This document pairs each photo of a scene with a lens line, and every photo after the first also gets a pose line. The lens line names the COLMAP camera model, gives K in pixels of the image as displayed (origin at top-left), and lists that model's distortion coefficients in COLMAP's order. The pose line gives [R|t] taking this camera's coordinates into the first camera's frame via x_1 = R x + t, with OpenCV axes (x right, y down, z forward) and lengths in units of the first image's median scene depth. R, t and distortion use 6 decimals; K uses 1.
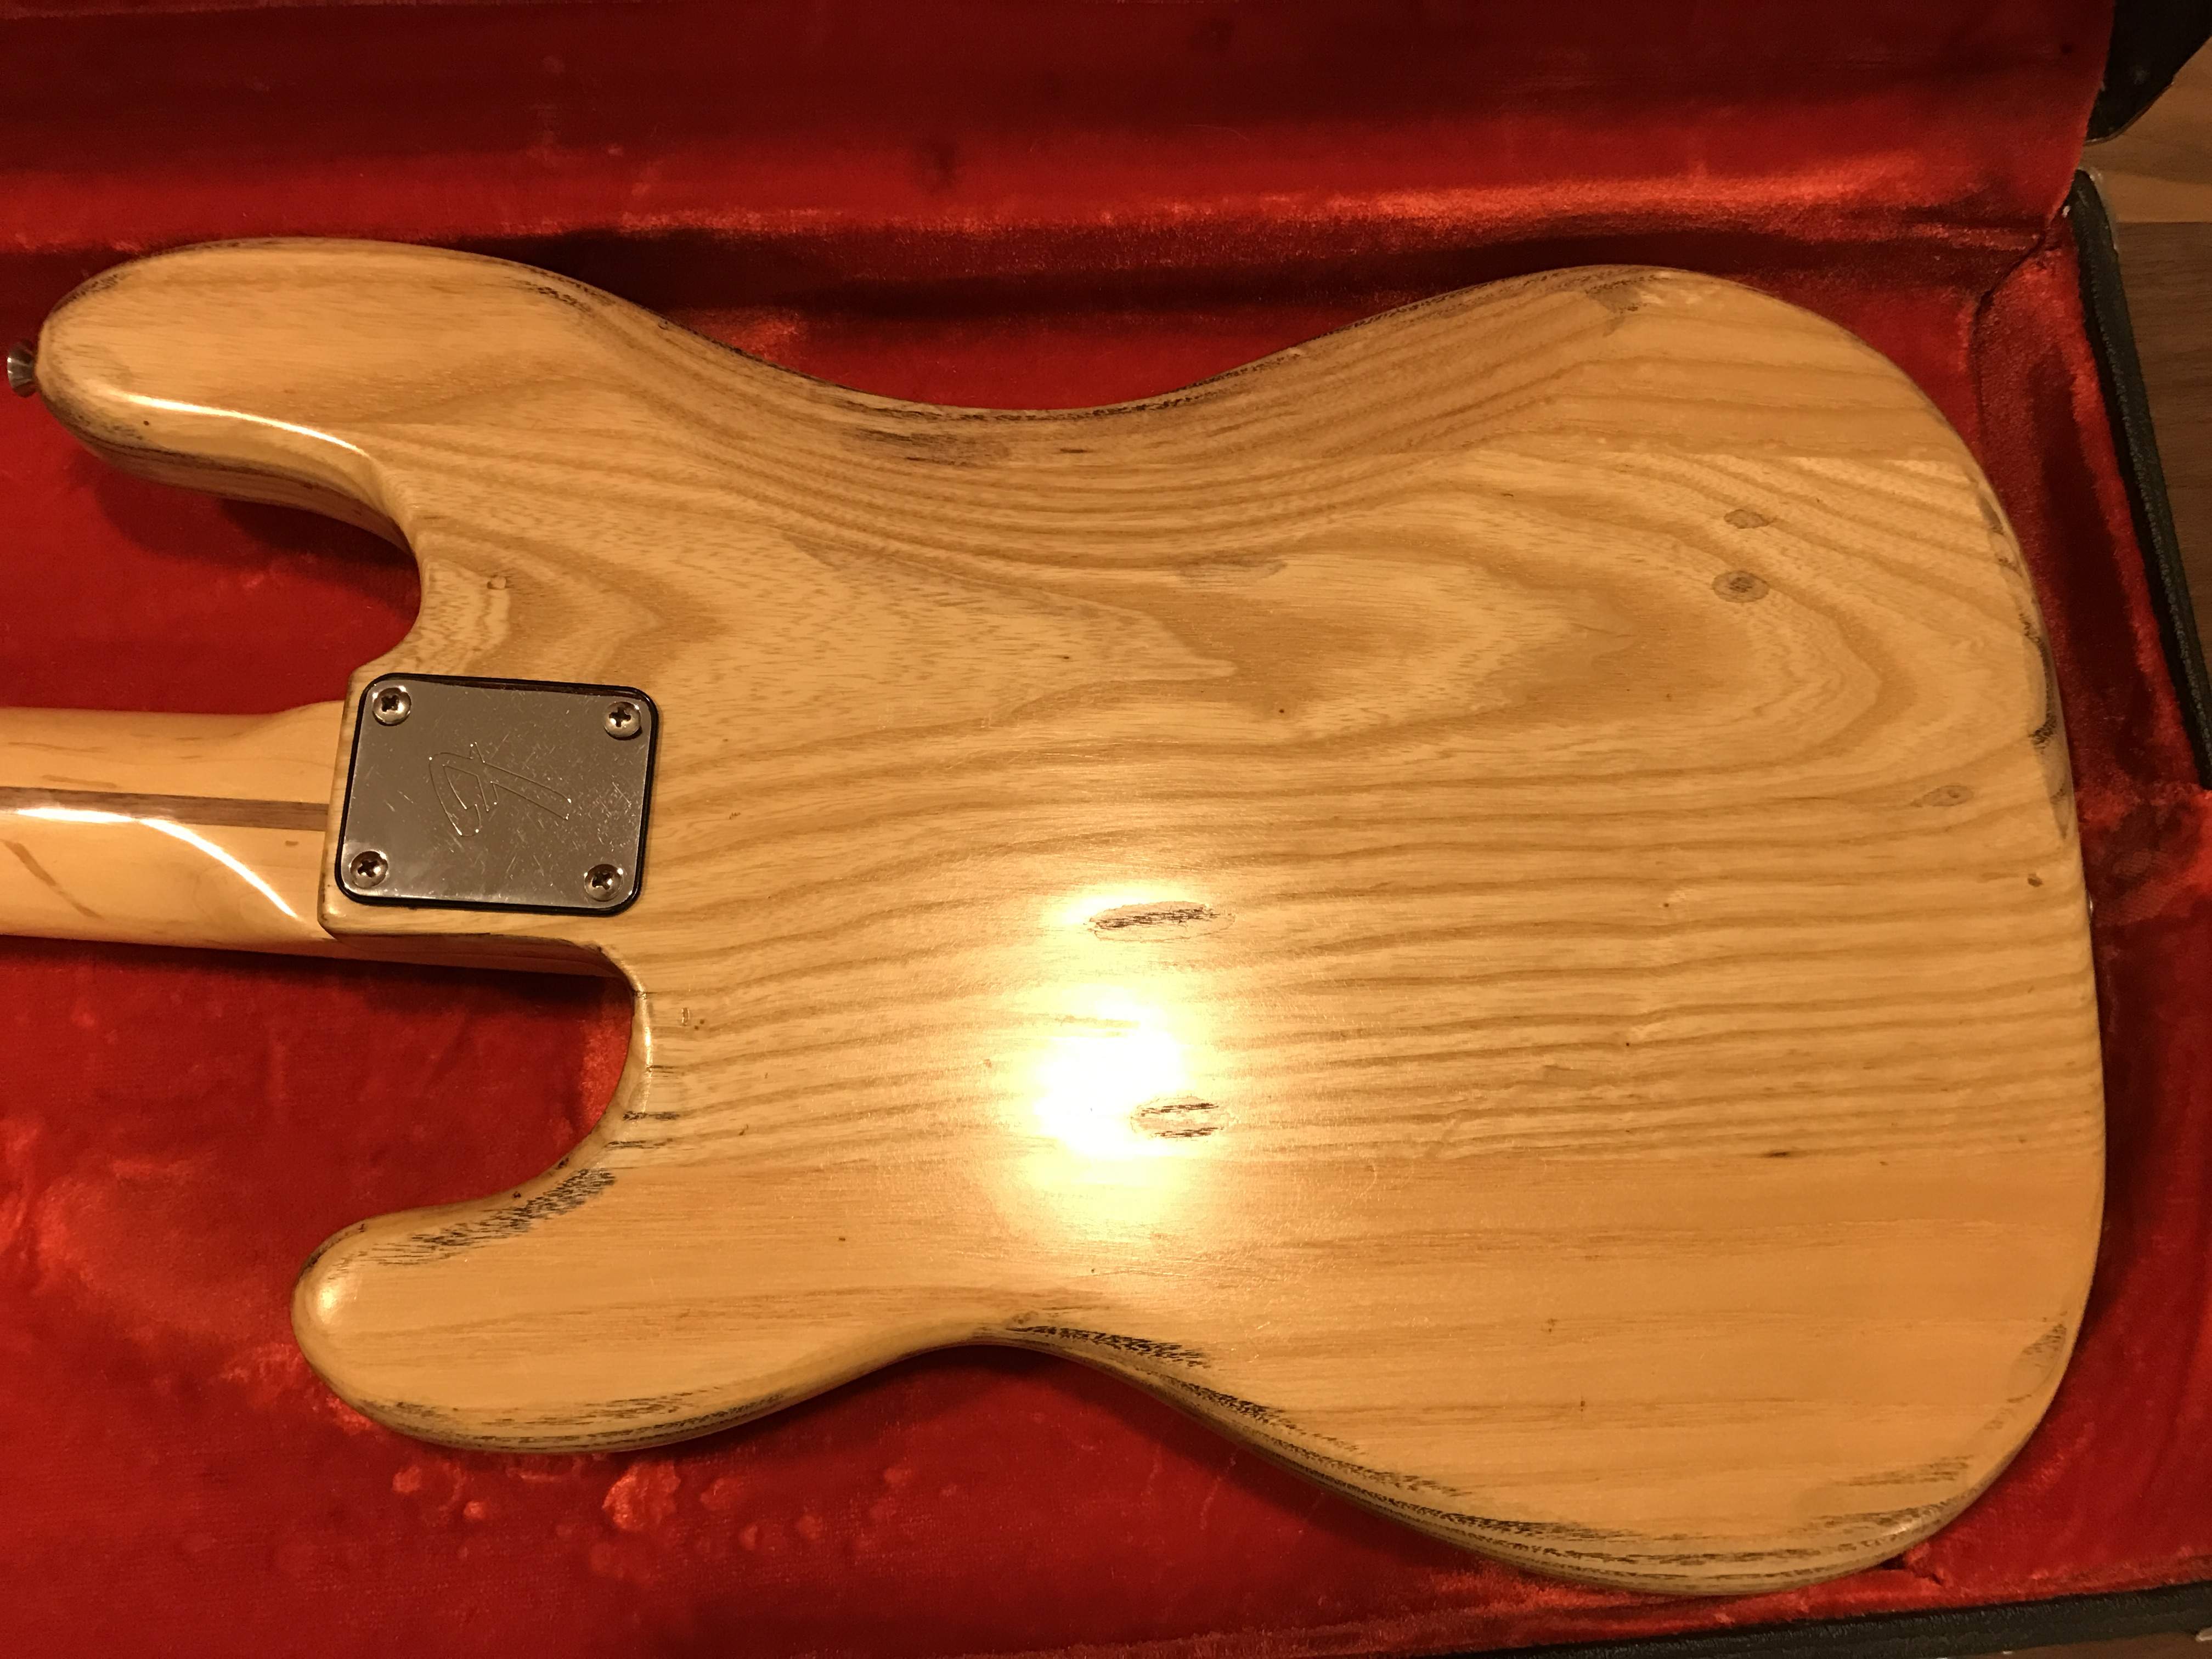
lens RADIAL K [[1855.0, 0, 1088.3], [0, 1855.0, 824.0], [0, 0, 1]] dist [-0.002427, -0.010156]
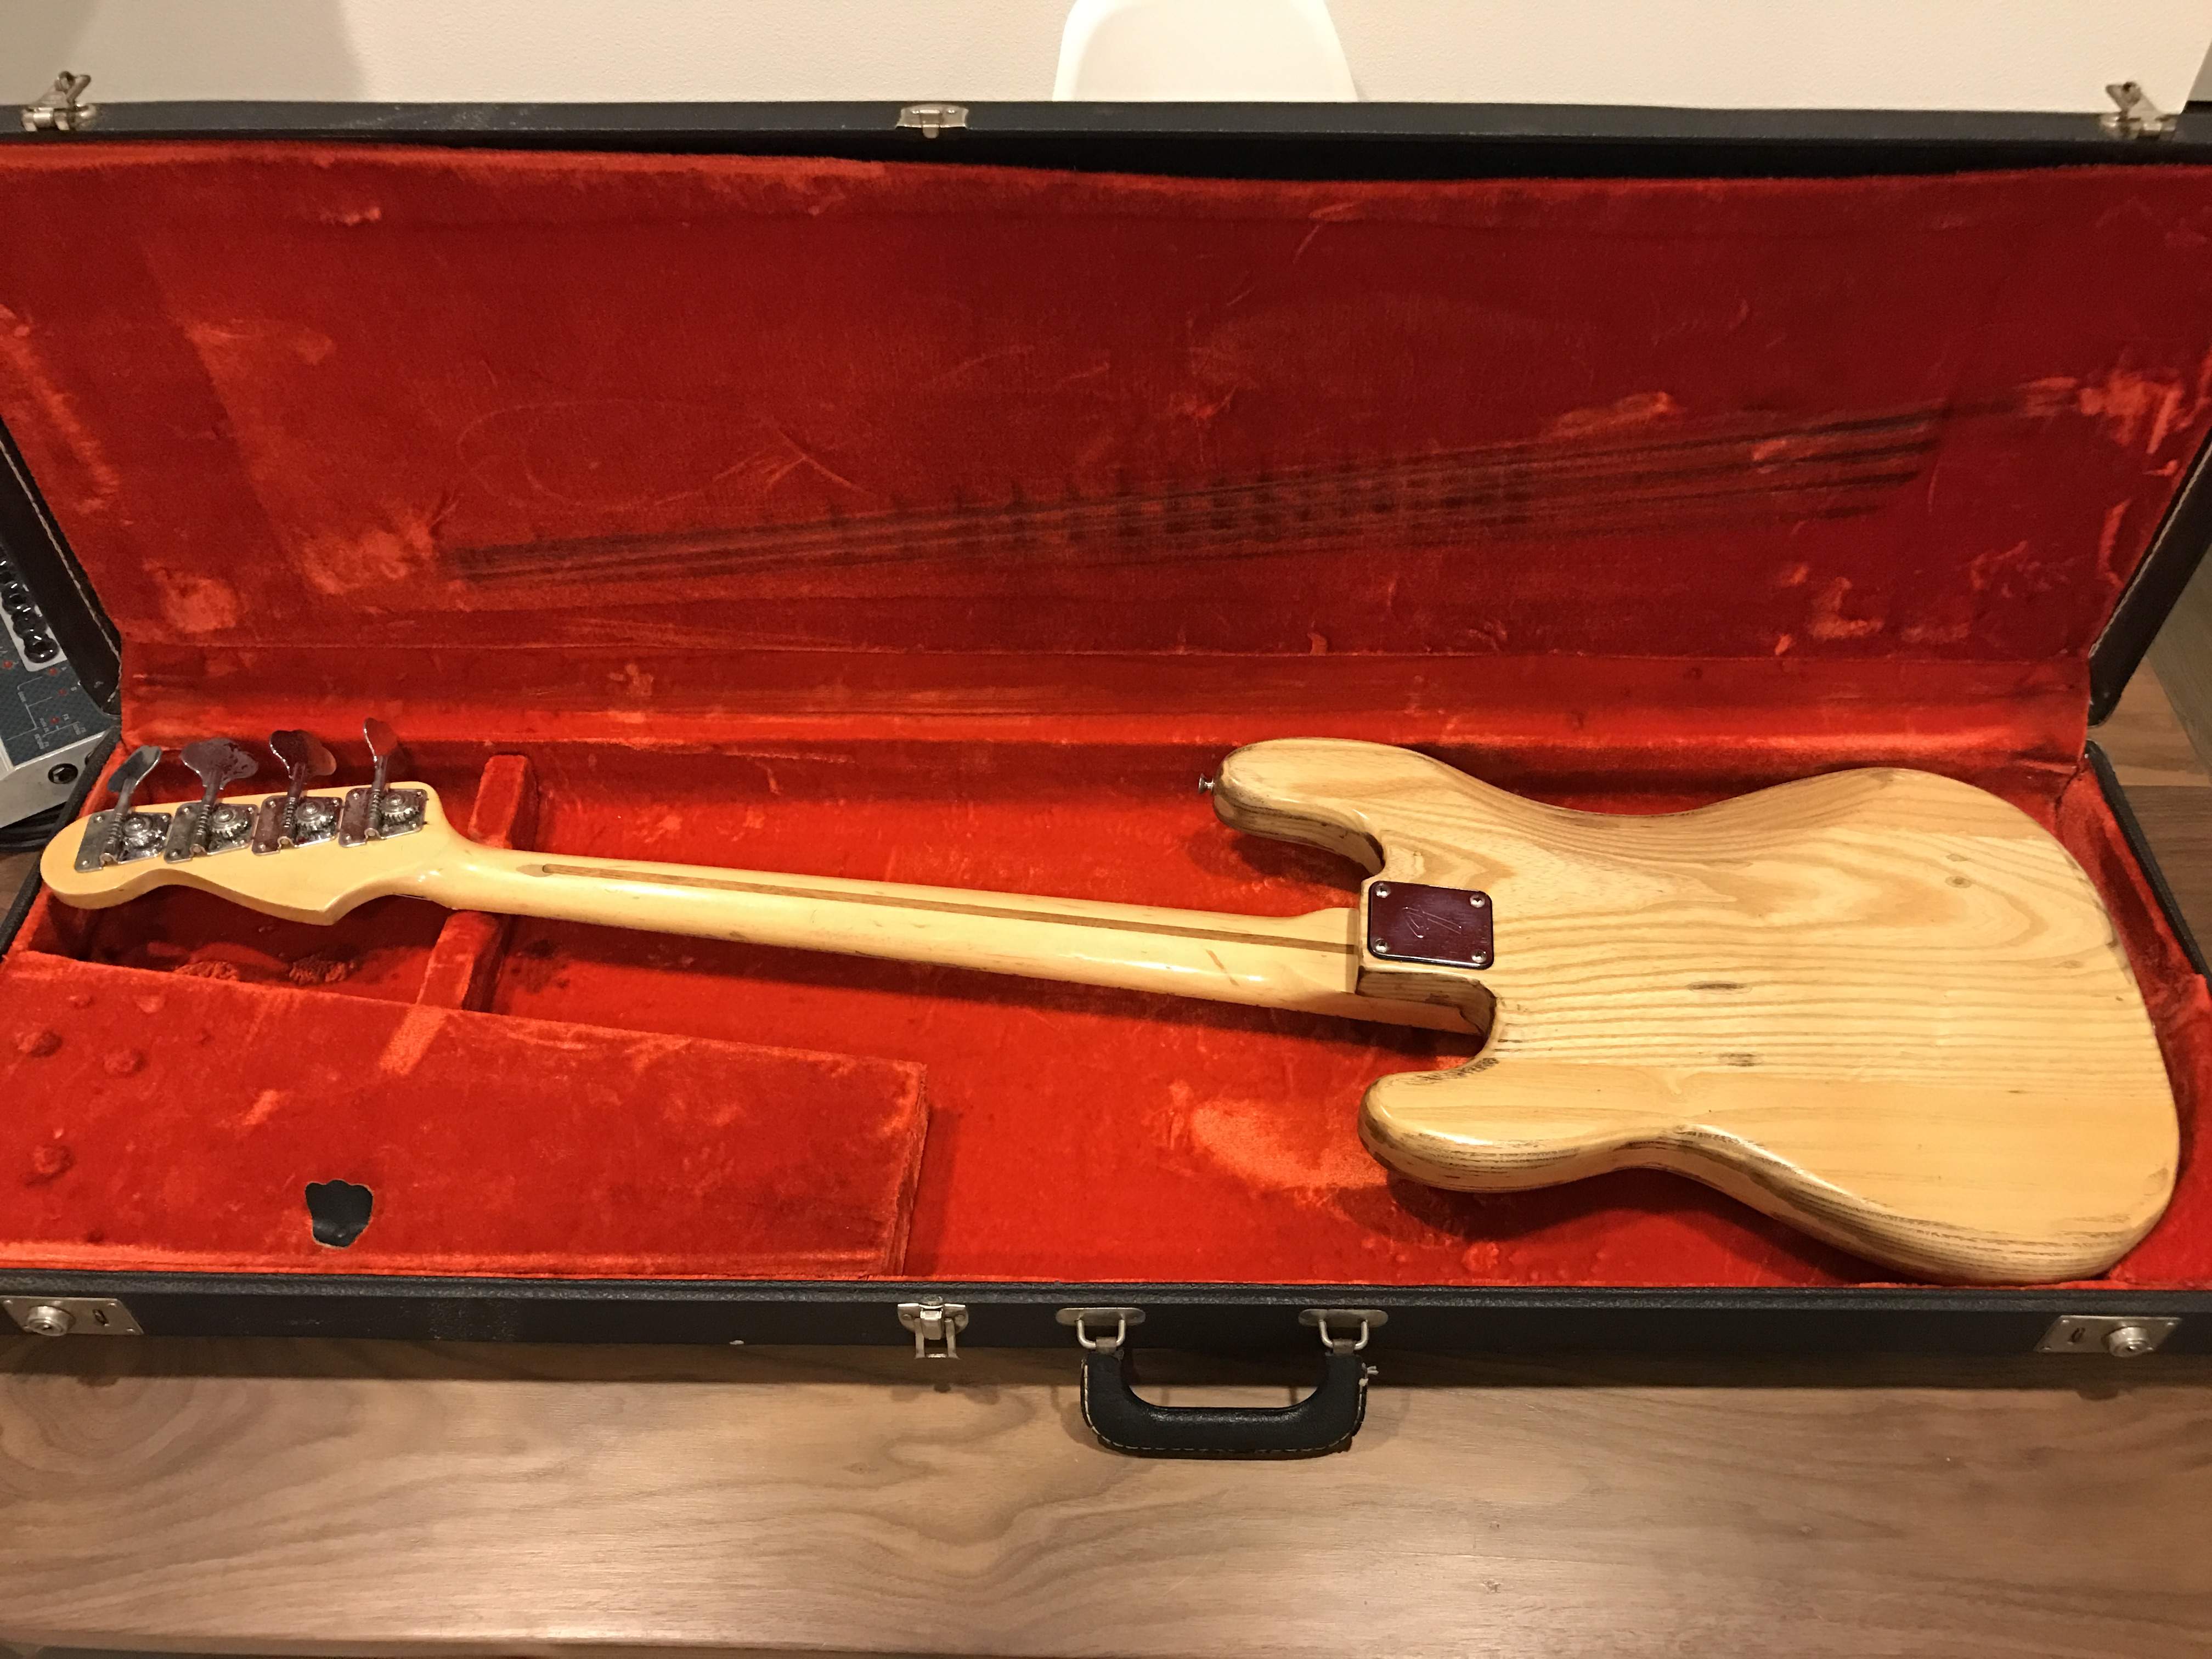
lens RADIAL K [[1825.2, 0, 1109.6], [0, 1825.2, 833.0], [0, 0, 1]] dist [0.000248, 0.011408]
pose [[0.995879, 0.021165, -0.088190, -0.485587], [-0.058852, 0.890668, -0.450829, 0.889567], [0.069007, 0.454161, 0.888243, -1.079089]]
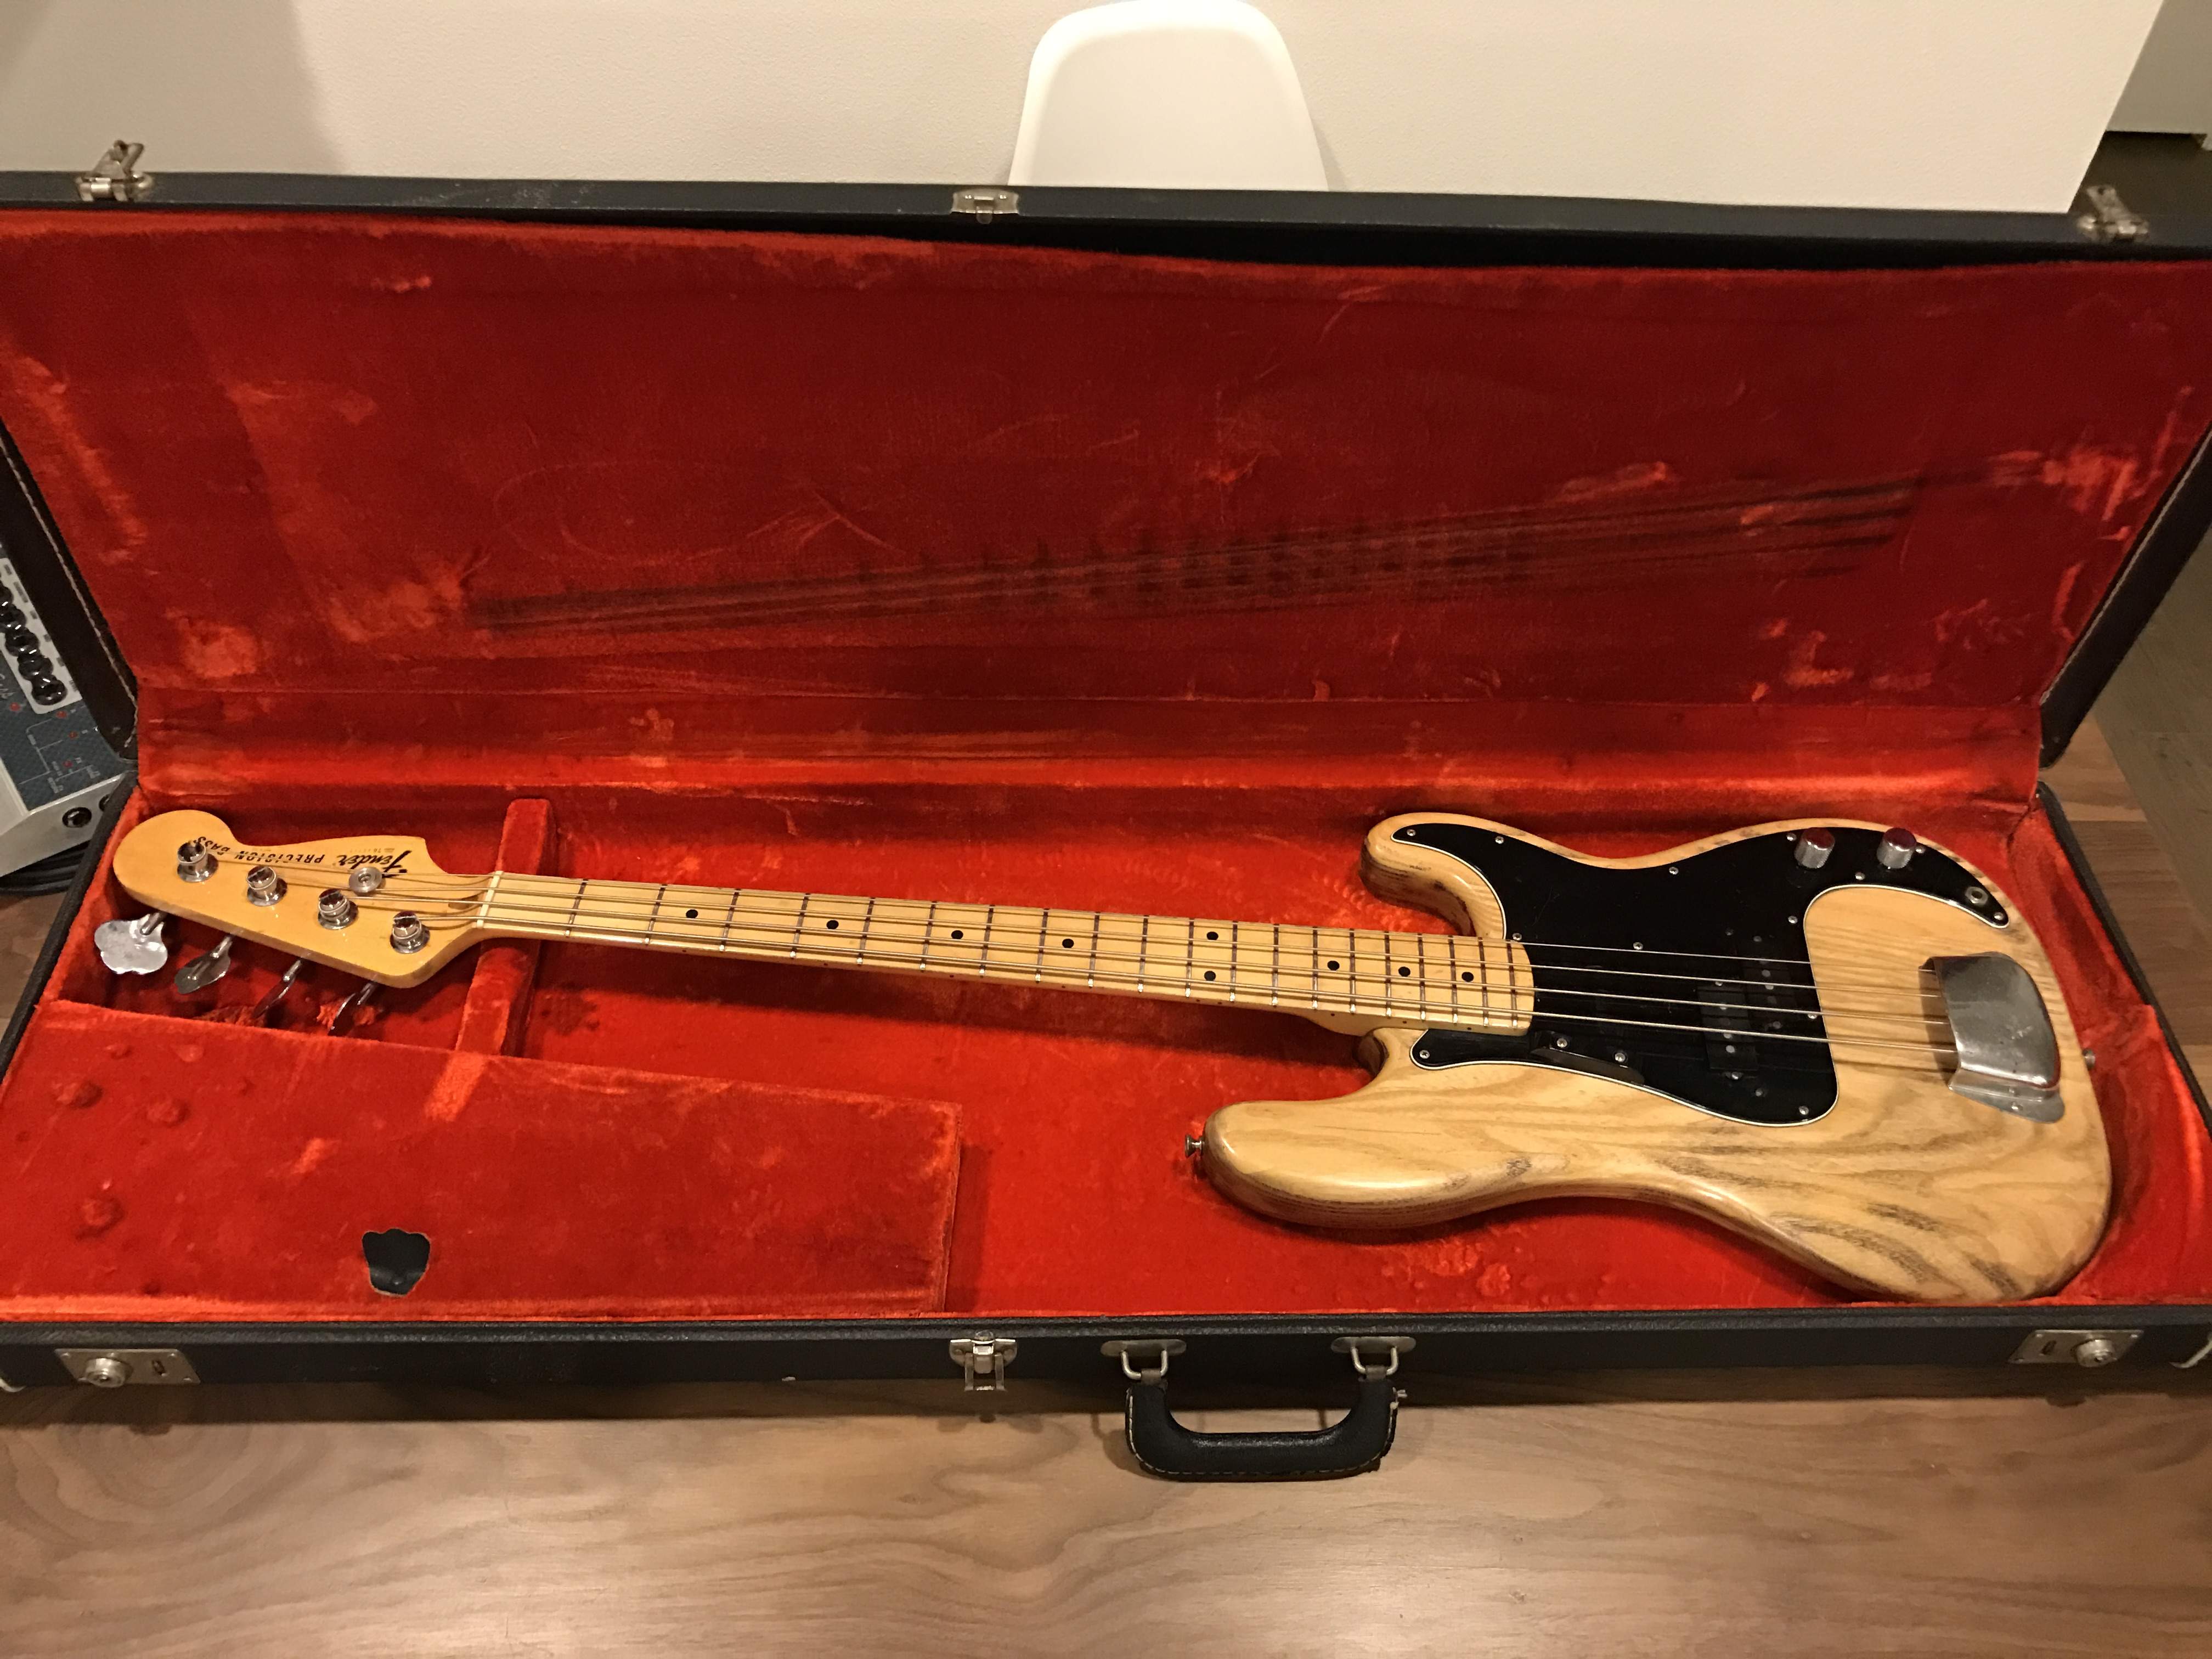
lens RADIAL K [[1813.7, 0, 1106.0], [0, 1813.7, 829.5], [0, 0, 1]] dist [-0.002218, 0.017751]
pose [[0.999281, 0.017149, -0.033813, -0.639501], [-0.030490, 0.893570, -0.447887, 0.862167], [0.022533, 0.448596, 0.893451, -1.185364]]
